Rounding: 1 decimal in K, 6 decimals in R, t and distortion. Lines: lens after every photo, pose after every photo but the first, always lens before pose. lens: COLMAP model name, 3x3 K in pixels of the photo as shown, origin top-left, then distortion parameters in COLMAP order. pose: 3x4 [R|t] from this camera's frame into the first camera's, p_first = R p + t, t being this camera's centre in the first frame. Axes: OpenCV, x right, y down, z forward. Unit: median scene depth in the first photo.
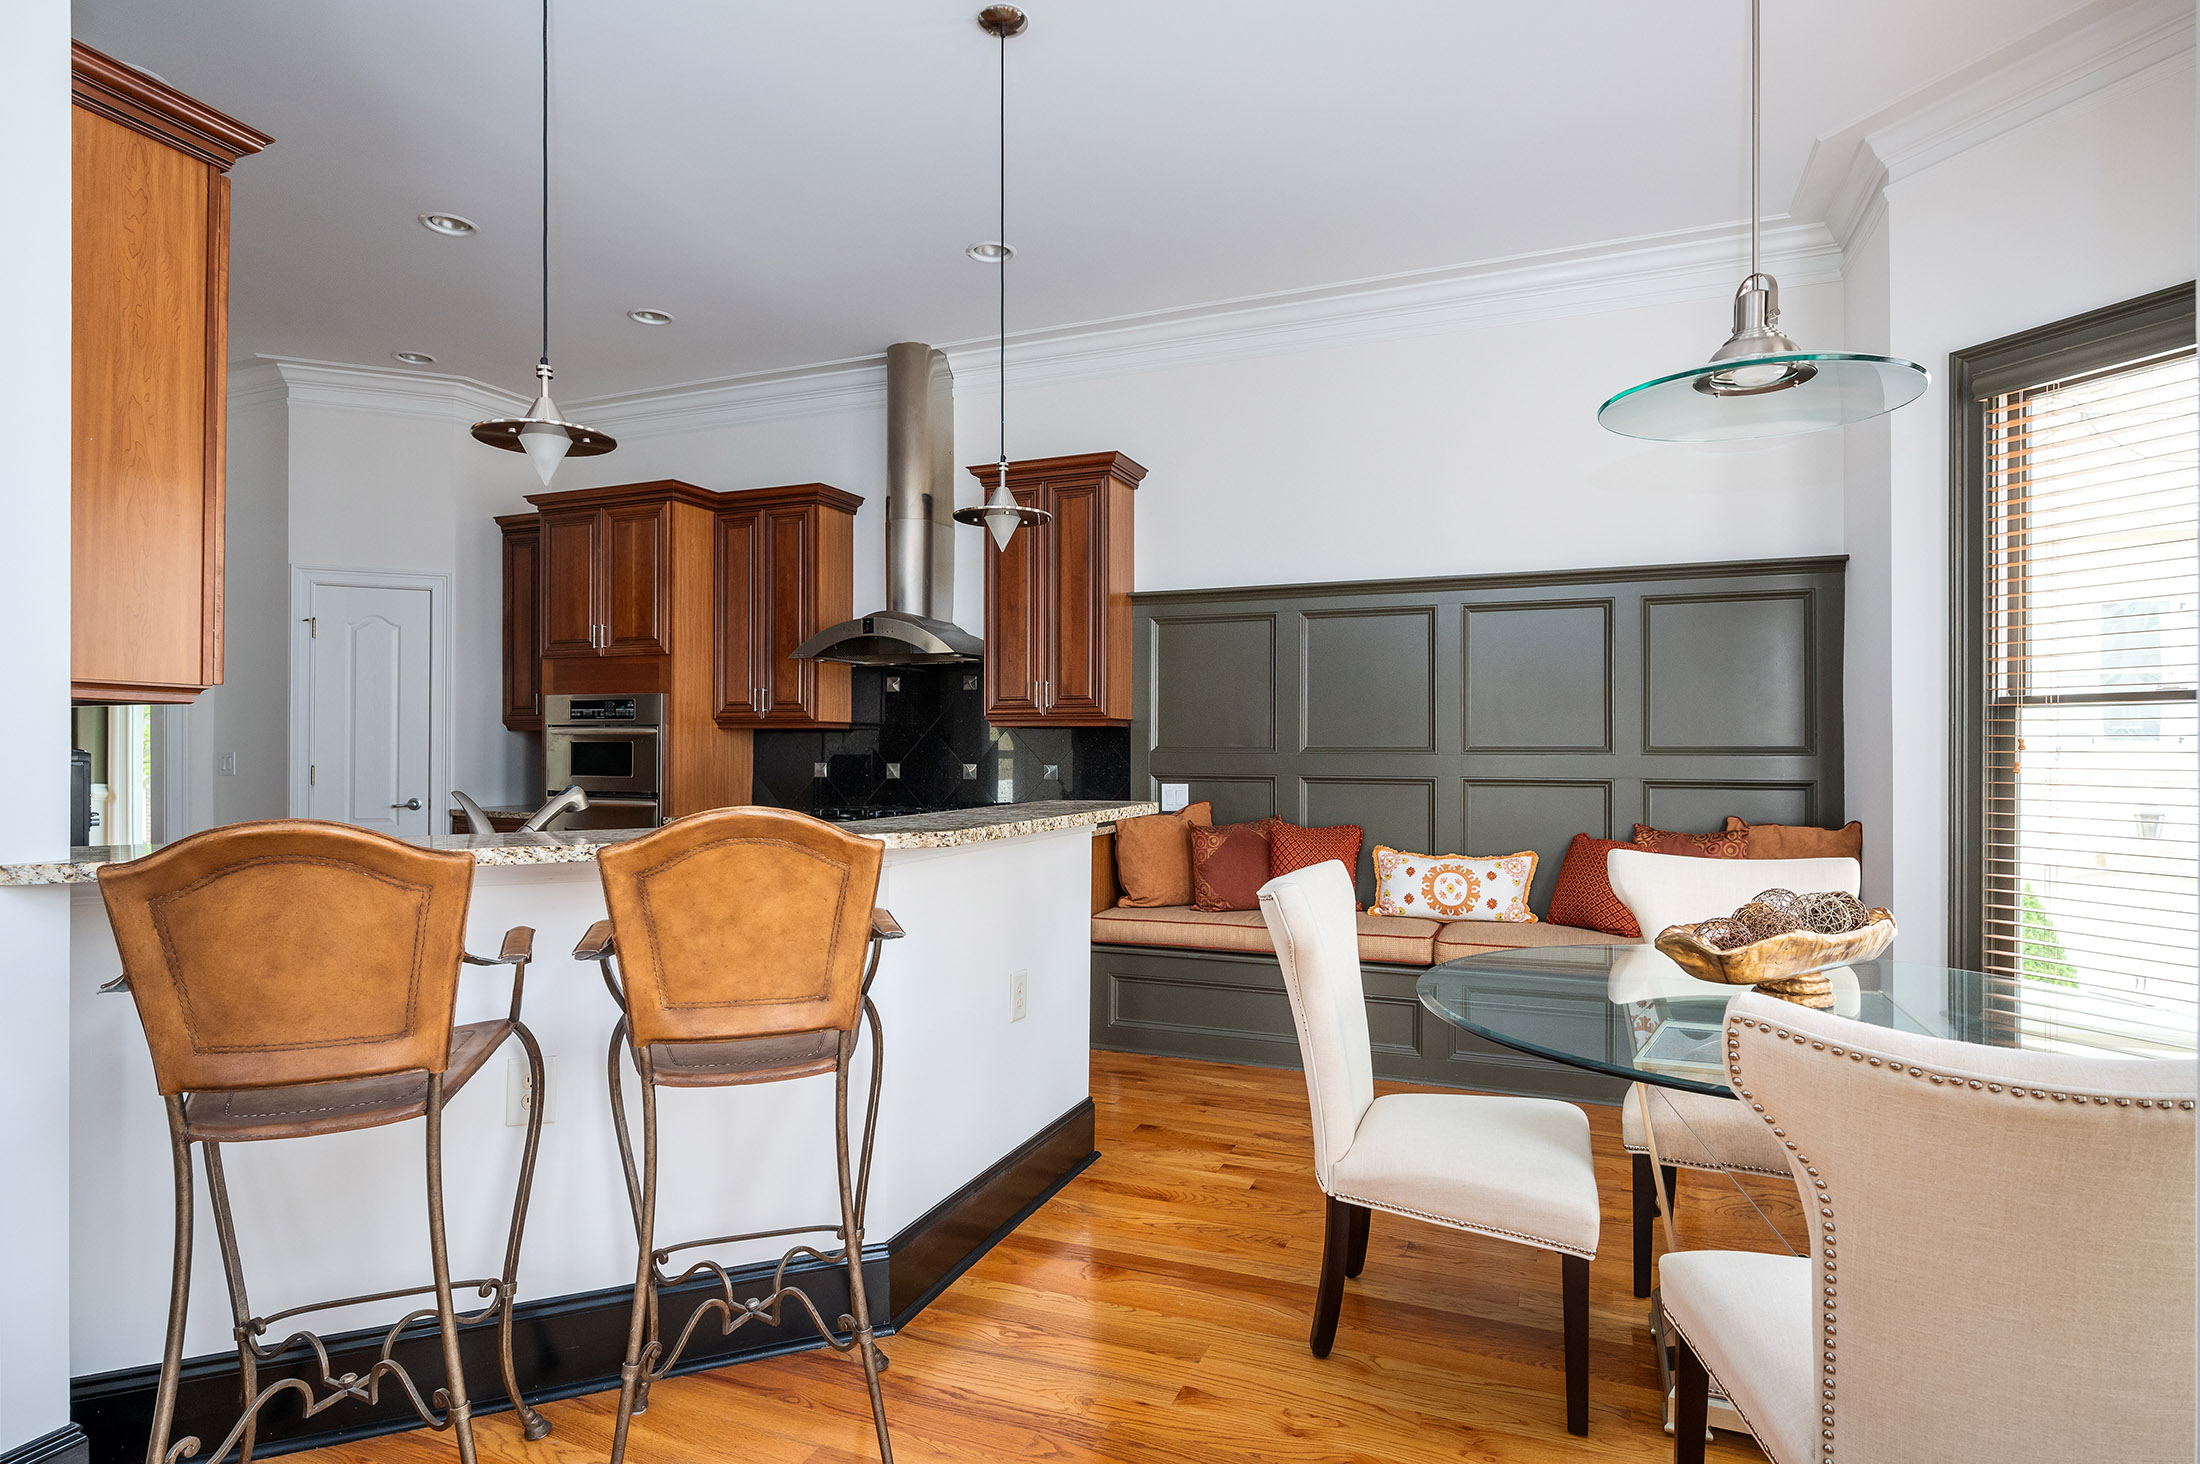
lens RADIAL K [[1138.3, 0, 1098.9], [0, 1138.3, 741.2], [0, 0, 1]] dist [0.006914, 0.000572]
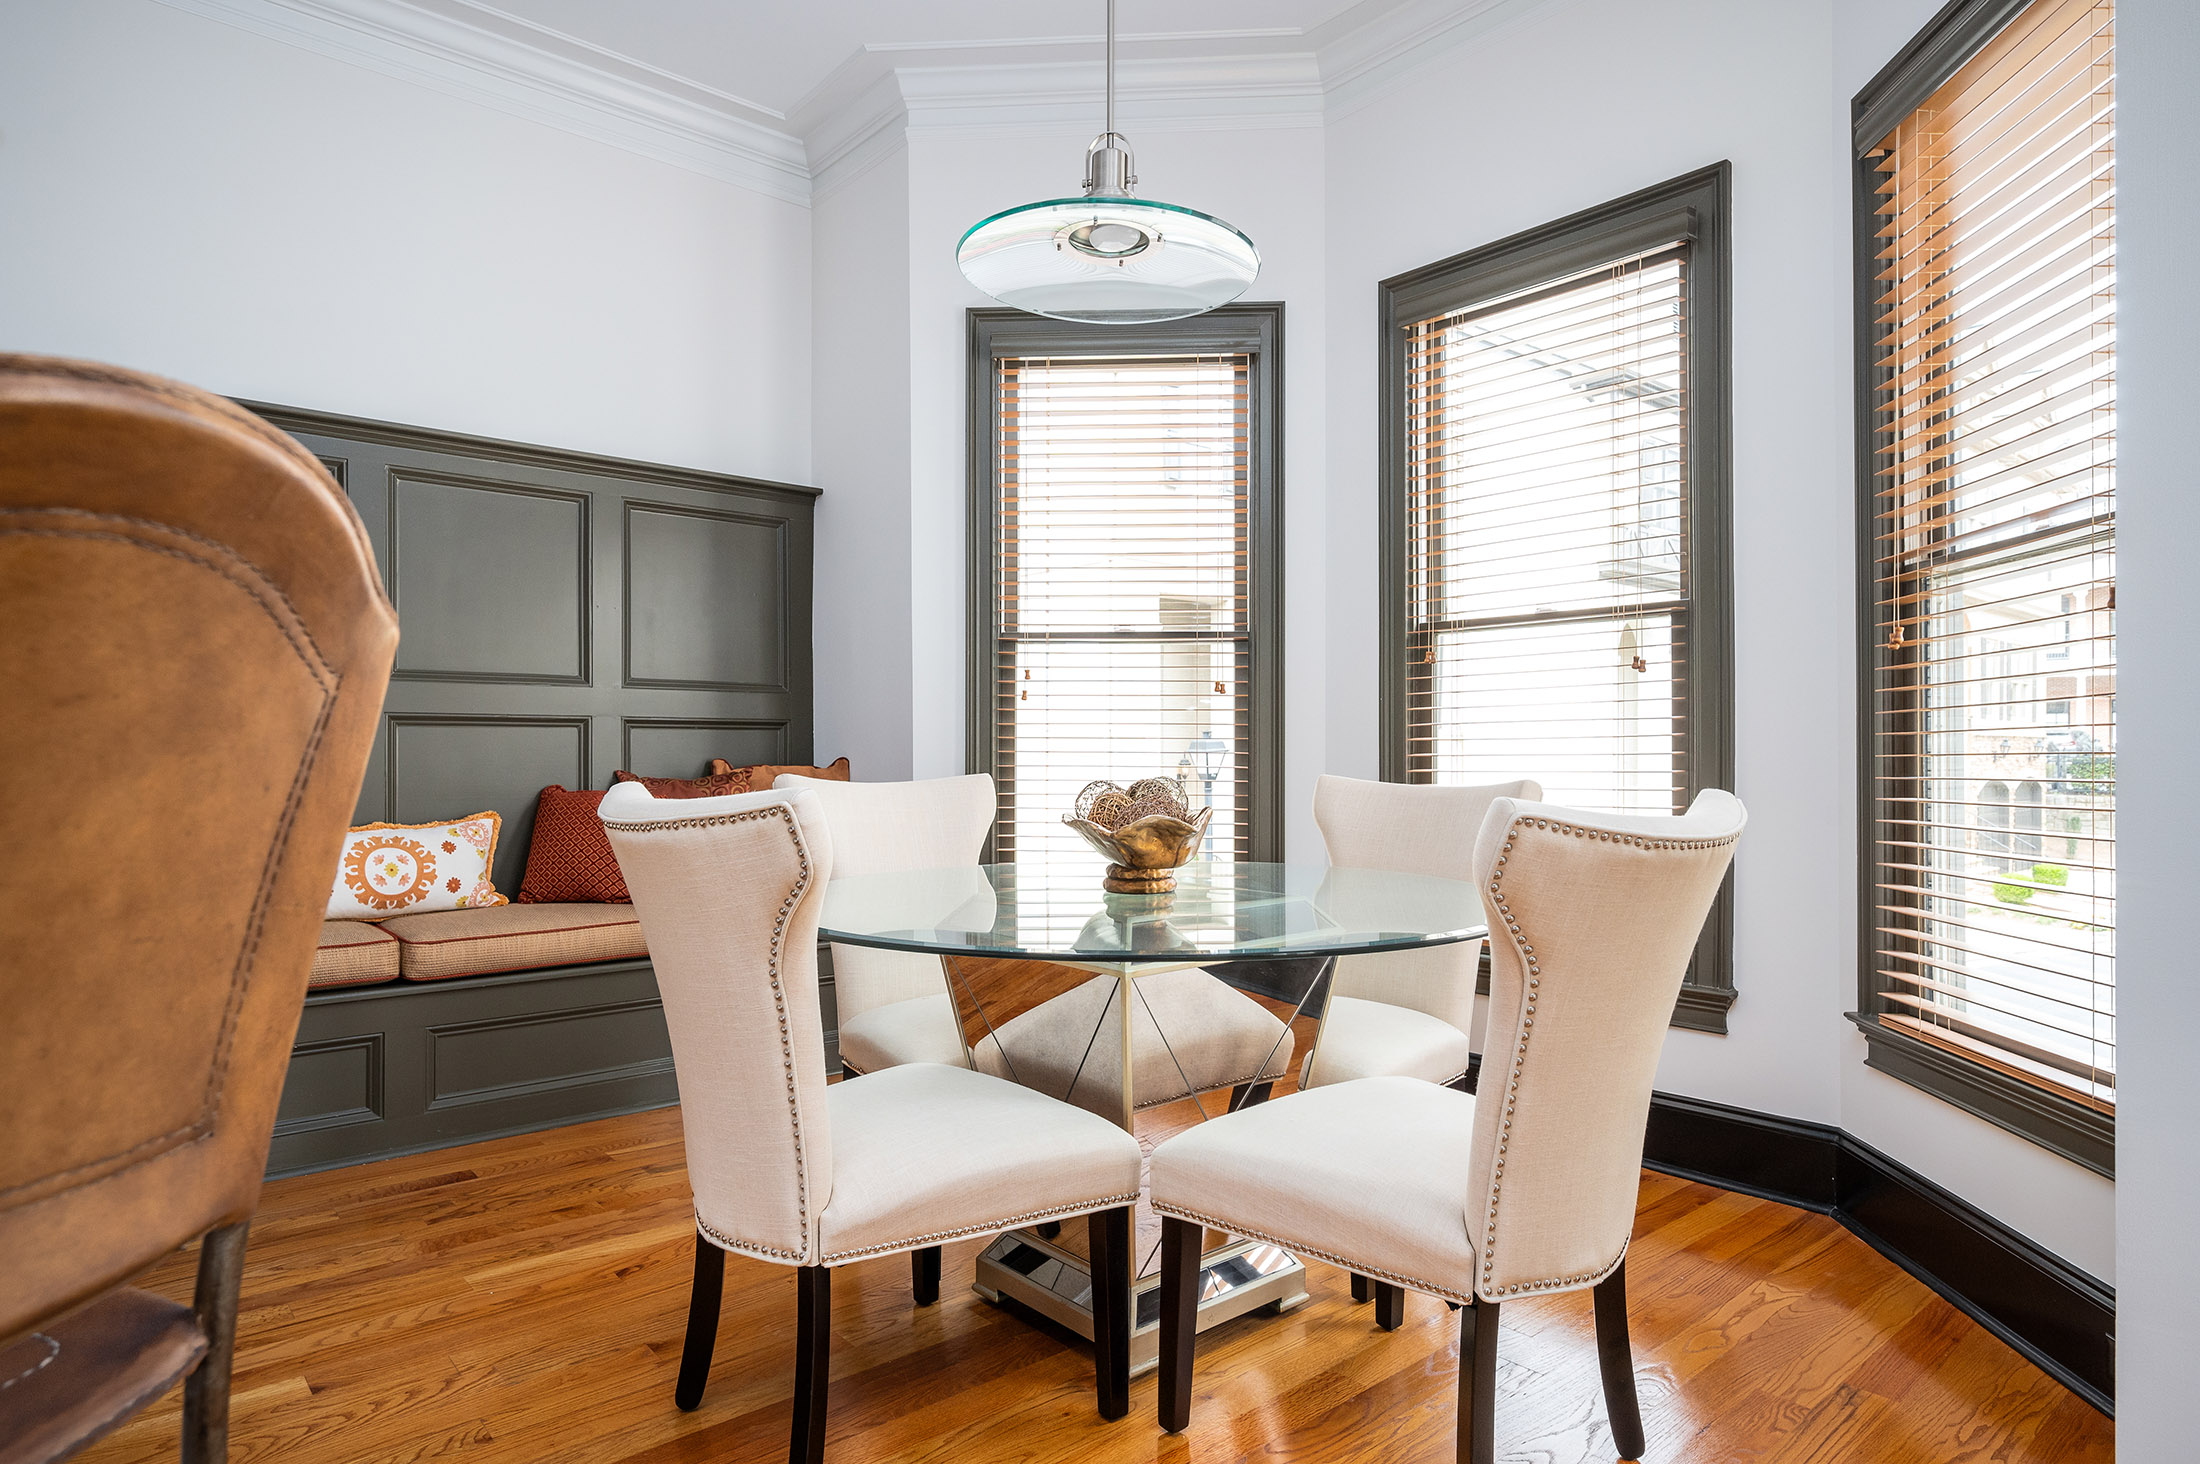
lens RADIAL K [[1255.7, 0, 1105.5], [0, 1255.7, 741.5], [0, 0, 1]] dist [0.003093, 0.000119]
pose [[0.436266, 0.007838, 0.899783, -0.189629], [-0.004963, 0.999968, -0.006304, 0.054622], [-0.899804, -0.001715, 0.436291, 0.281384]]
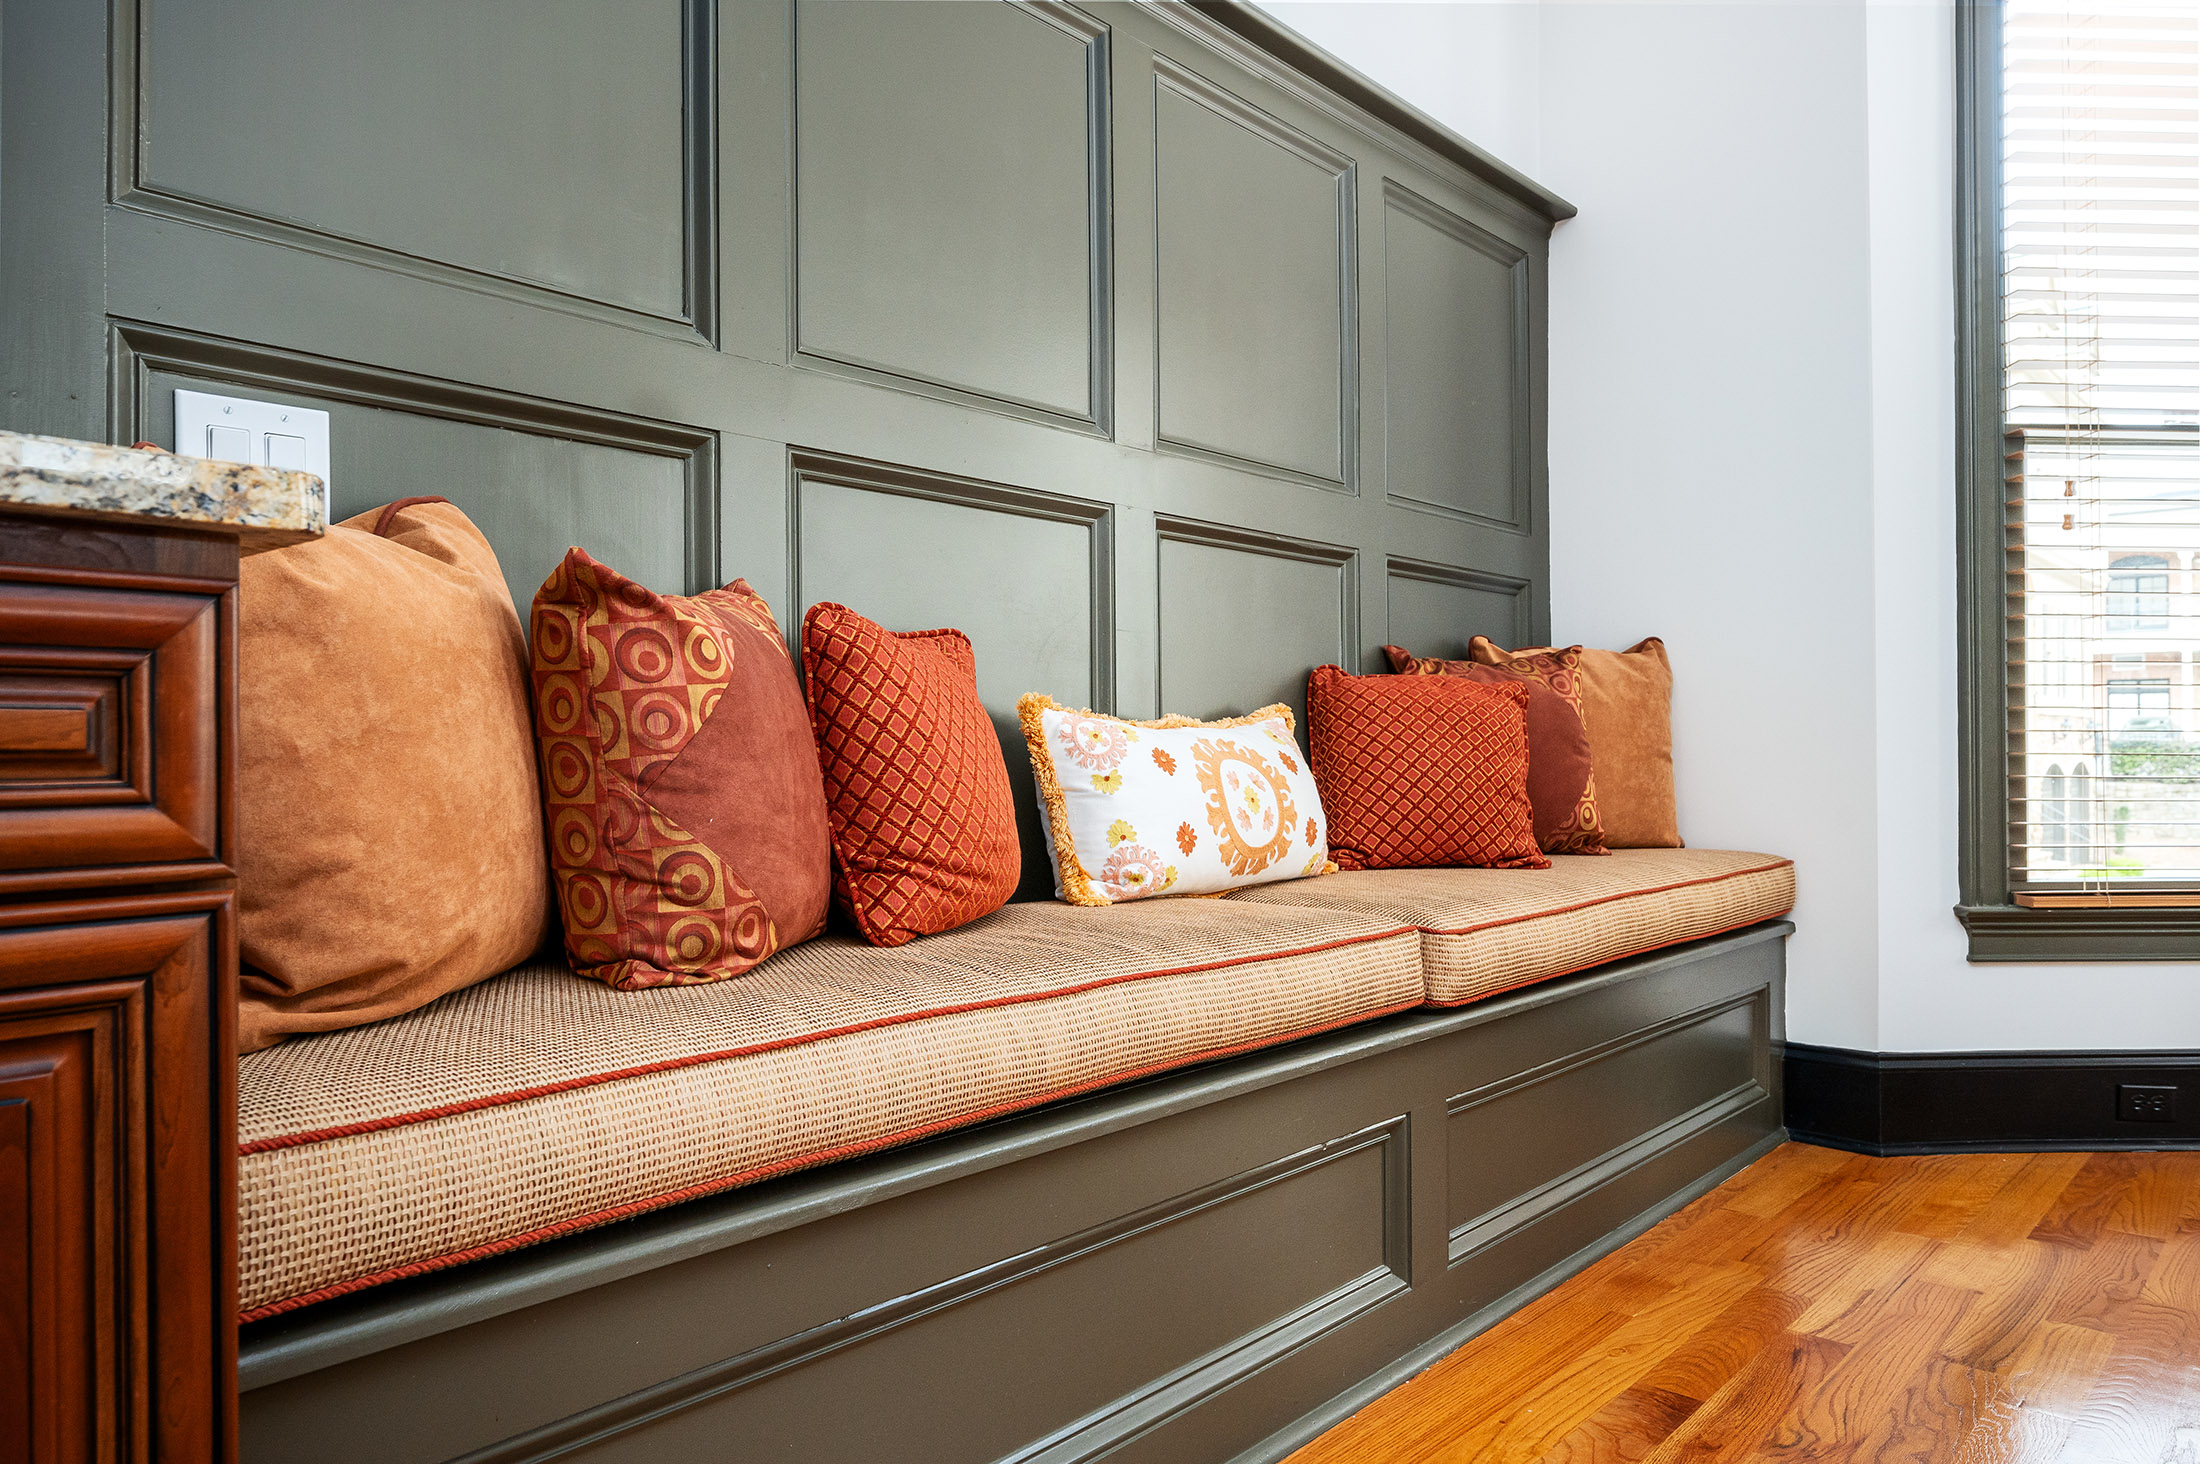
lens RADIAL K [[1448.8, 0, 1100.5], [0, 1448.8, 745.5], [0, 0, 1]] dist [-0.001870, -0.000498]
pose [[0.317421, 0.001903, 0.948283, -0.141448], [-0.001150, 0.999998, -0.001622, 0.113753], [-0.948284, -0.000575, 0.317422, 0.907266]]
